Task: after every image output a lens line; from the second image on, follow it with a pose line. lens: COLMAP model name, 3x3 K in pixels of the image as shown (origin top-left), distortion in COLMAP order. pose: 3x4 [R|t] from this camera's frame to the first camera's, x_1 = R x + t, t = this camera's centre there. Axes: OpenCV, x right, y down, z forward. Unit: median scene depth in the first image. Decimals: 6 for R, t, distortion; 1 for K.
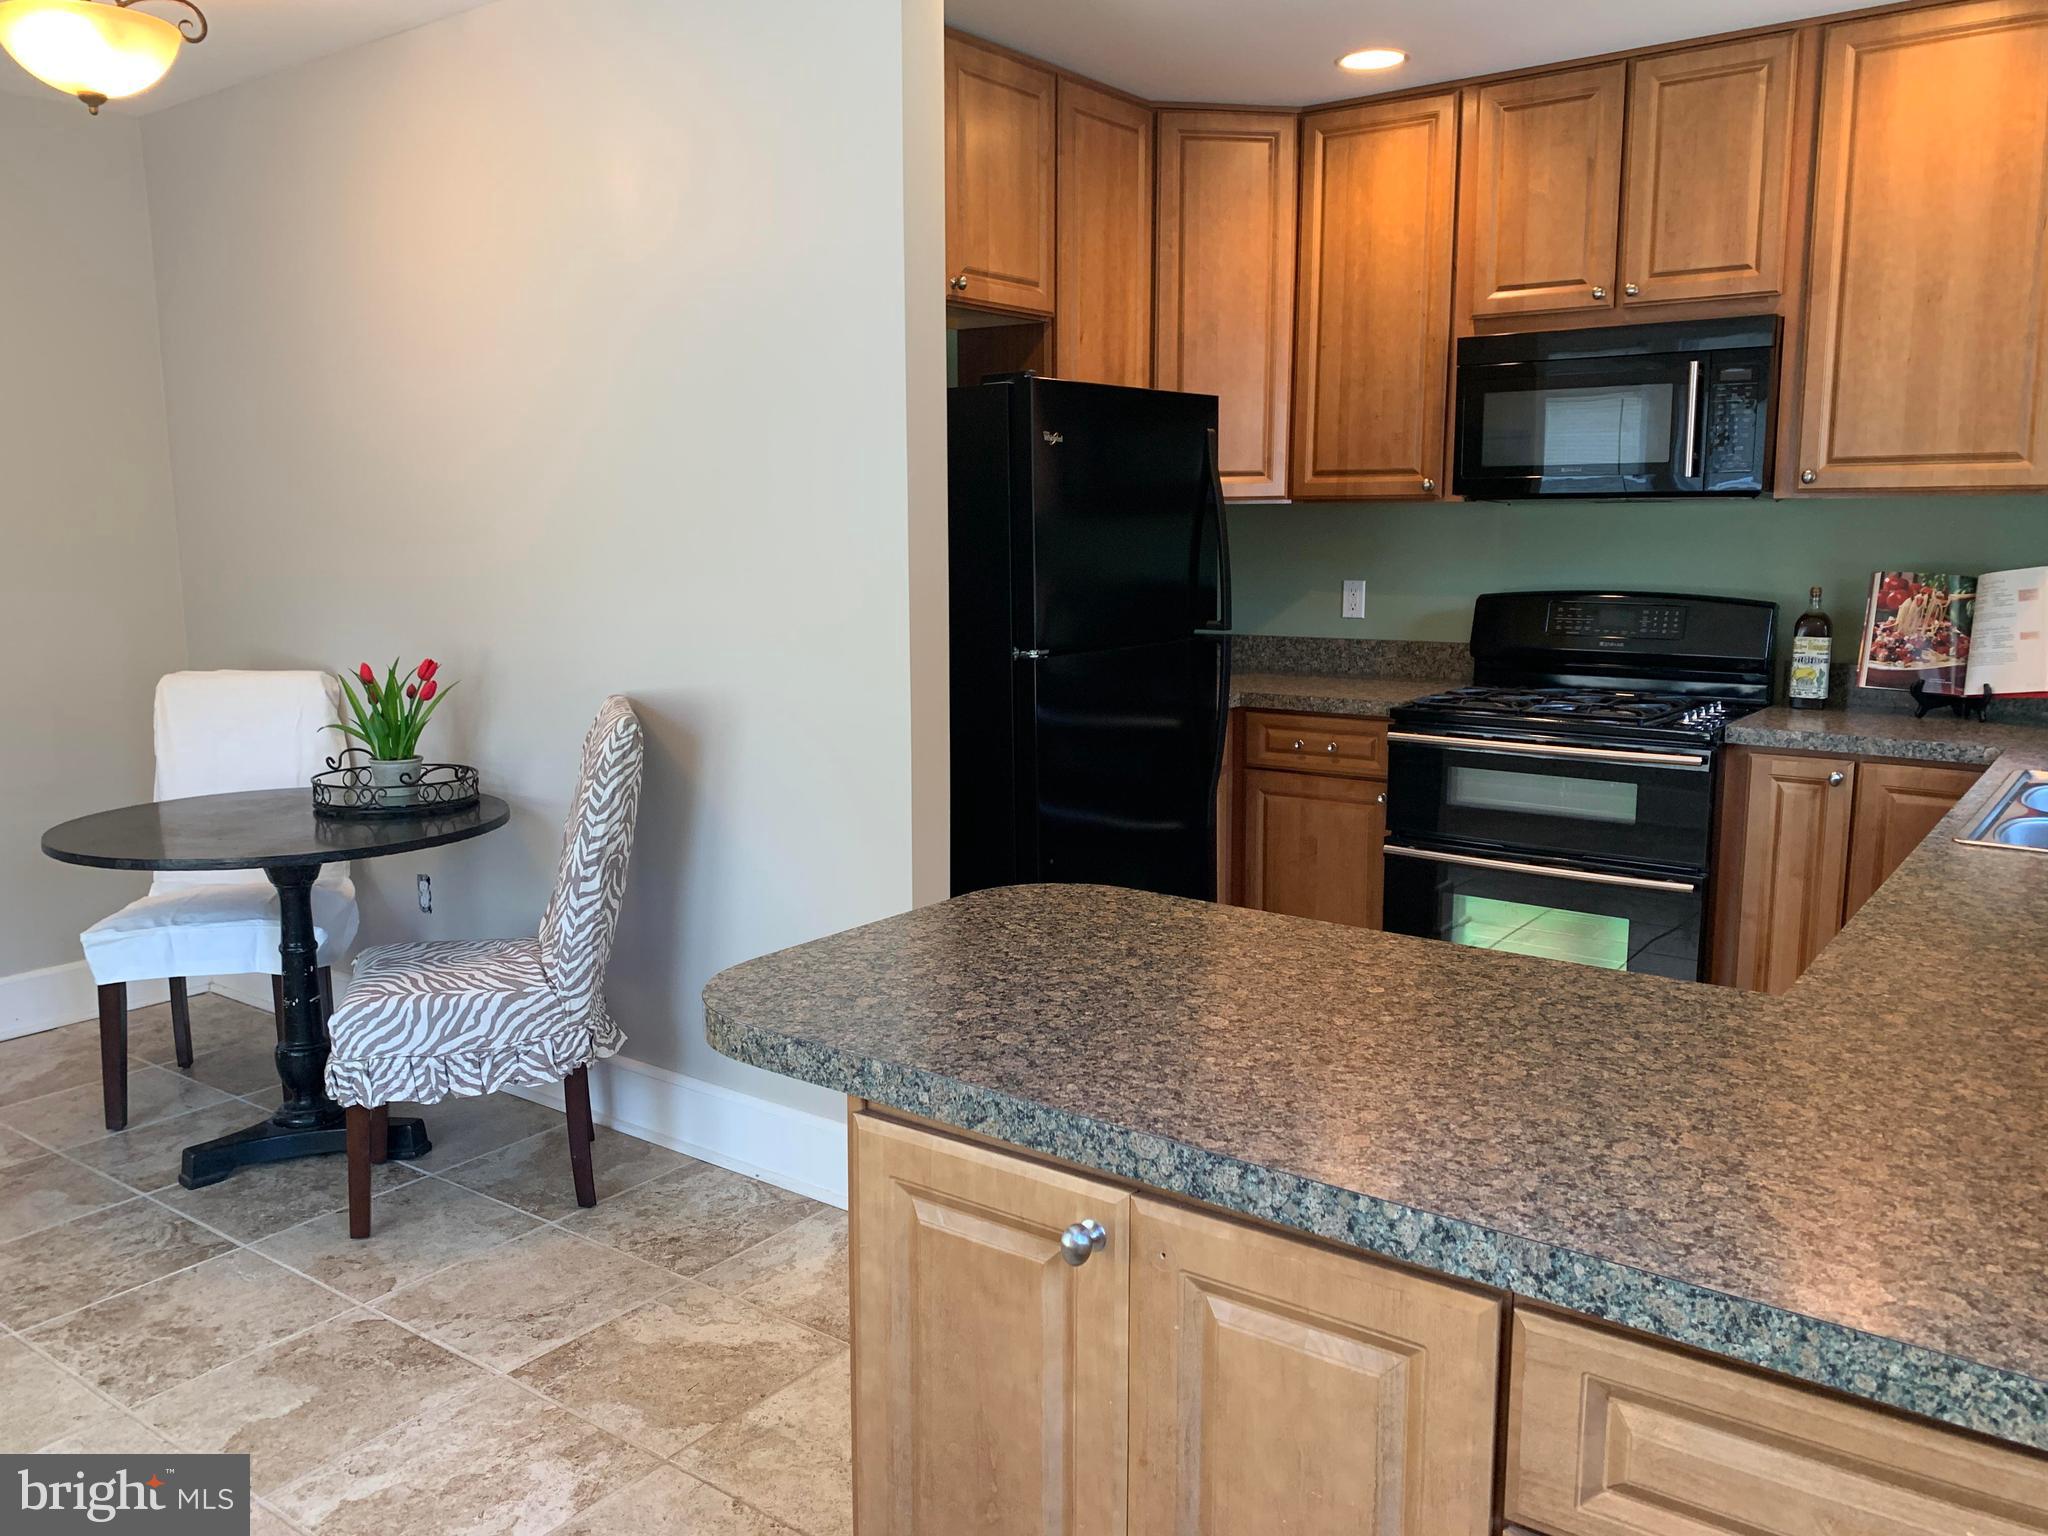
lens RADIAL K [[1588.9, 0, 1022.2], [0, 1588.9, 756.1], [0, 0, 1]] dist [0.036485, 0.003478]
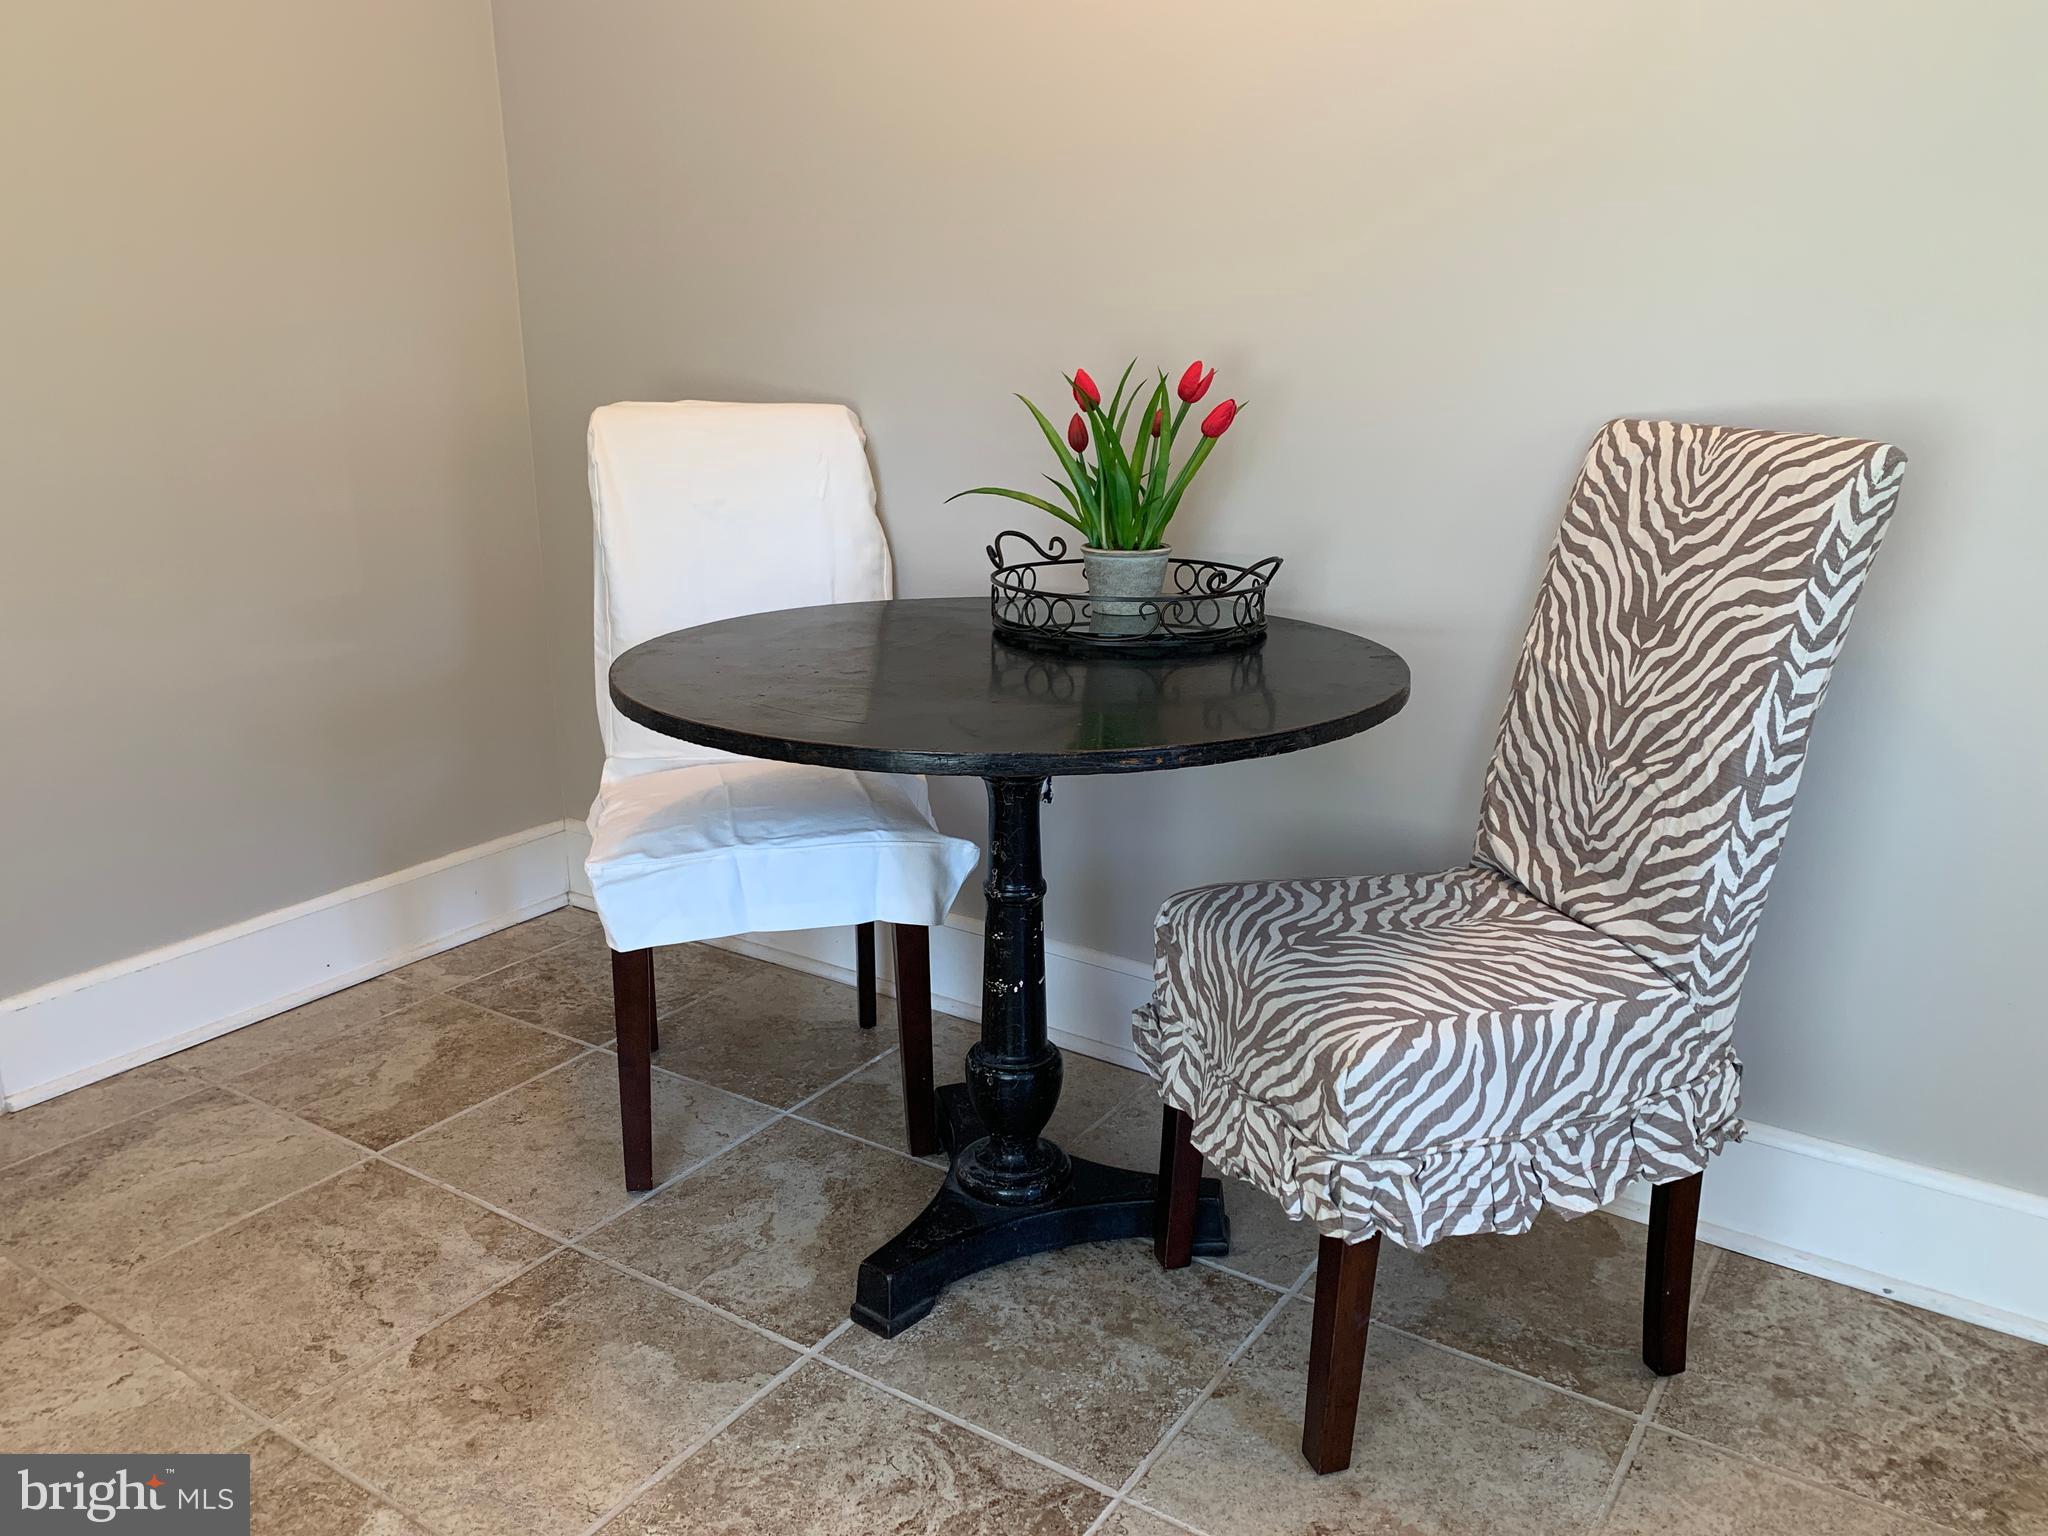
lens RADIAL K [[1548.6, 0, 1020.4], [0, 1548.6, 733.0], [0, 0, 1]] dist [0.017185, -0.003261]
pose [[0.998270, -0.010032, 0.057928, -0.539438], [0.003861, 0.994393, 0.105679, 0.010794], [-0.058663, -0.105272, 0.992712, 0.535156]]
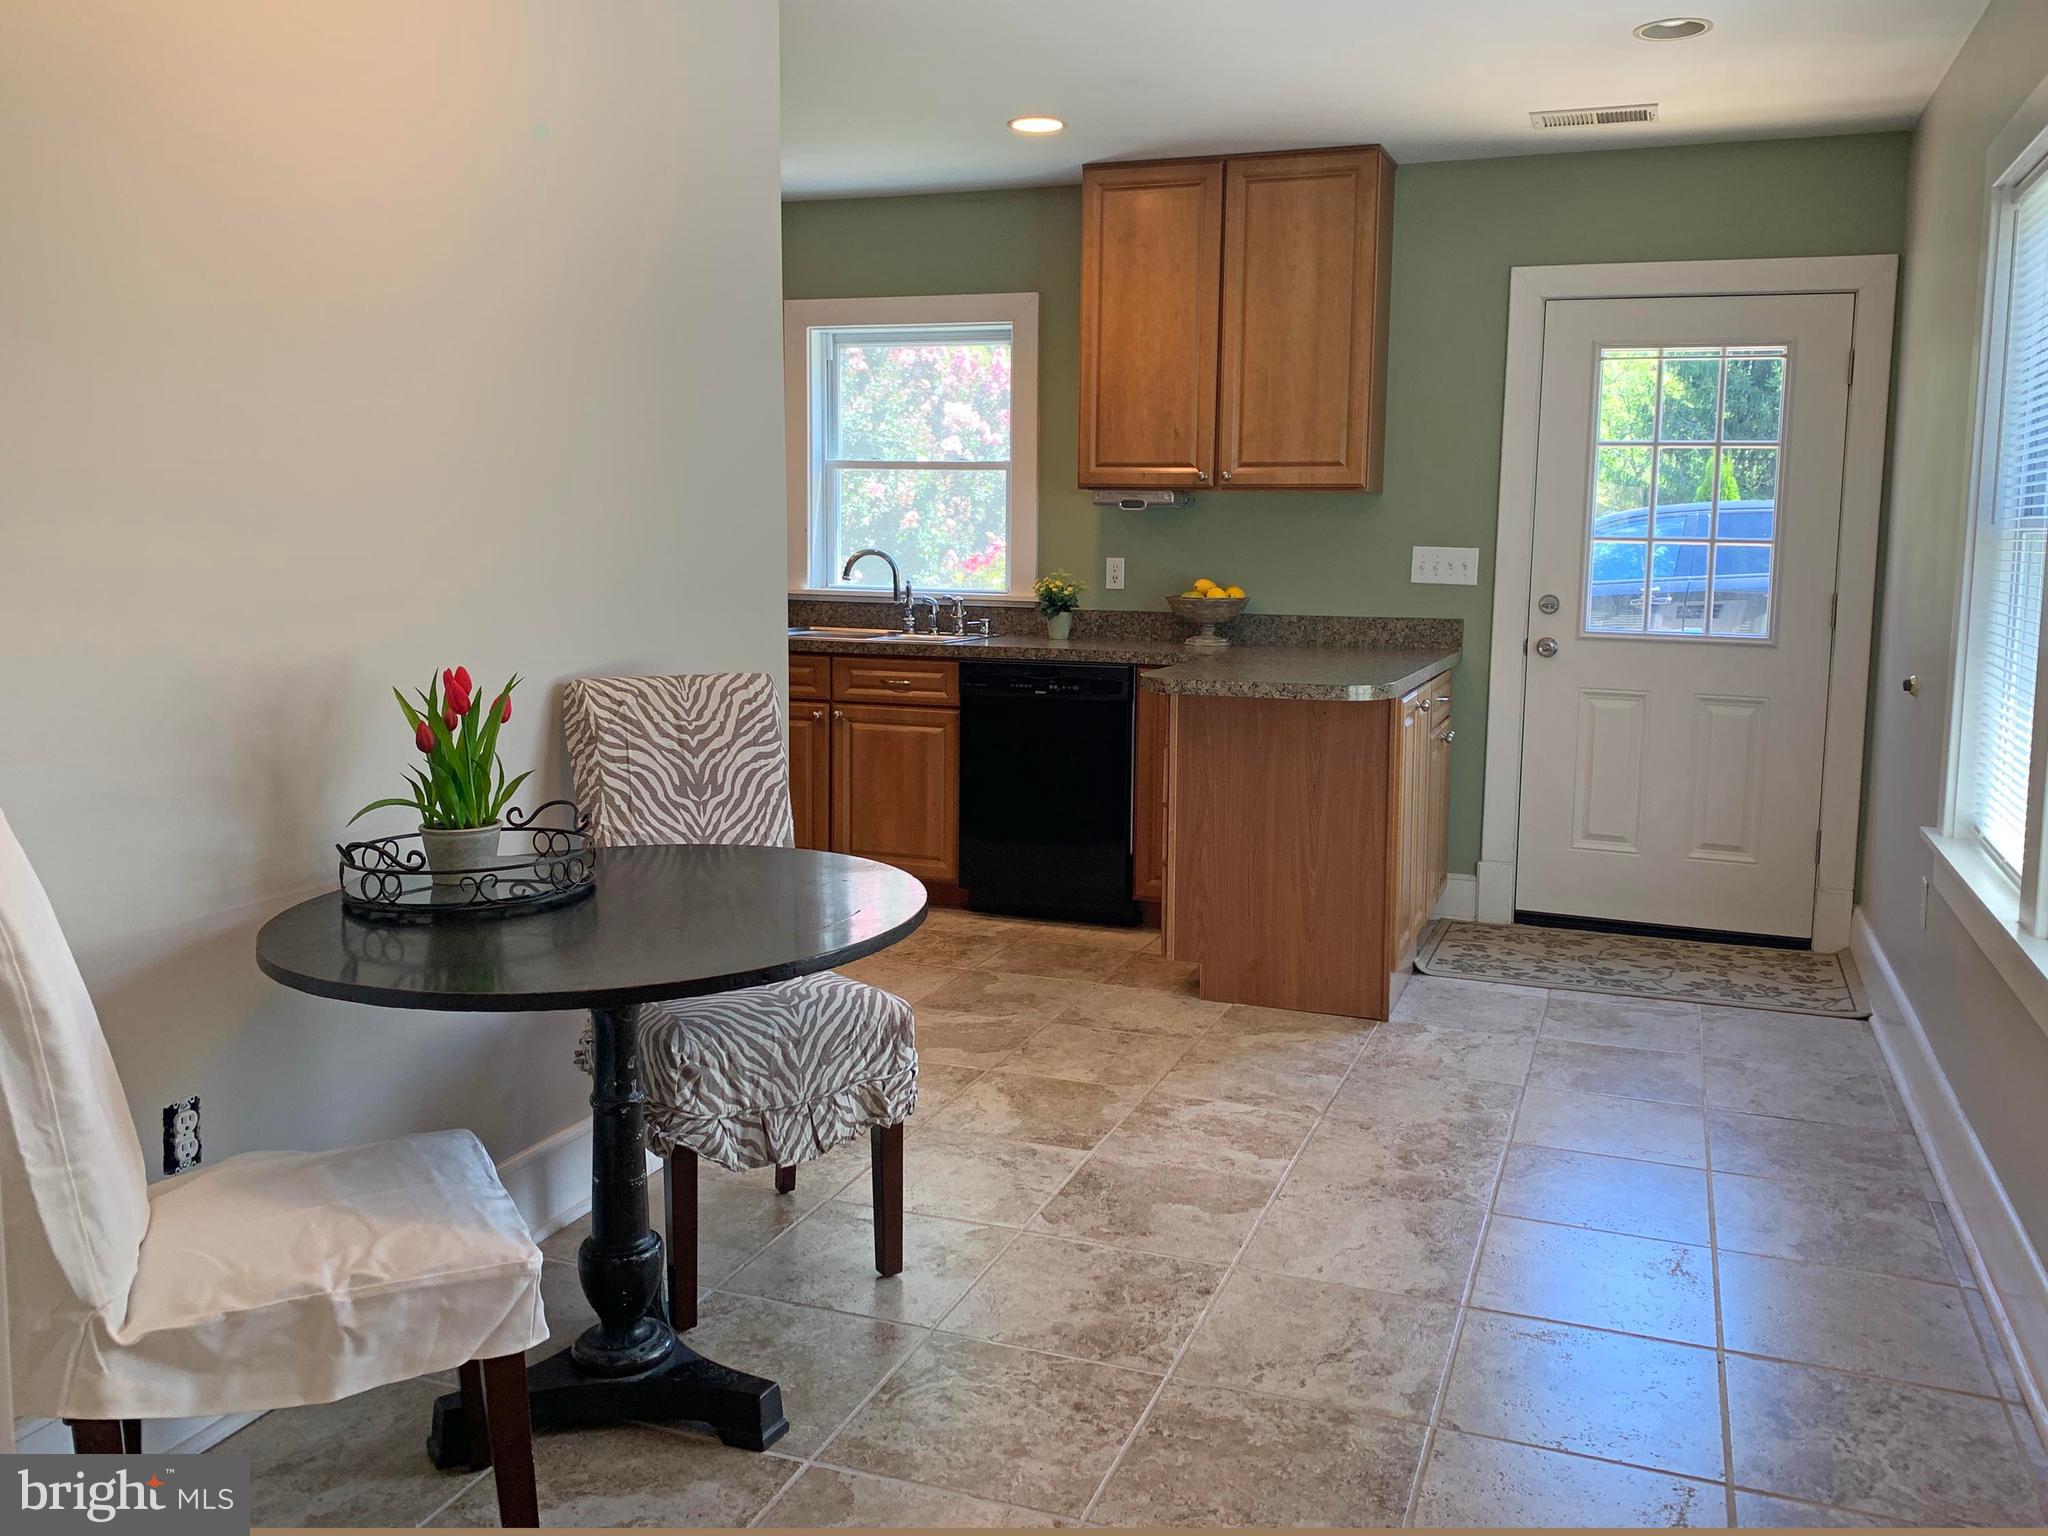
lens RADIAL K [[1548.6, 0, 1020.4], [0, 1548.6, 733.0], [0, 0, 1]] dist [0.017185, -0.003261]
pose [[-0.251886, -0.110979, 0.961372, -1.237904], [0.148949, 0.977120, 0.151822, -0.114618], [-0.956226, 0.181438, -0.229593, 1.084955]]
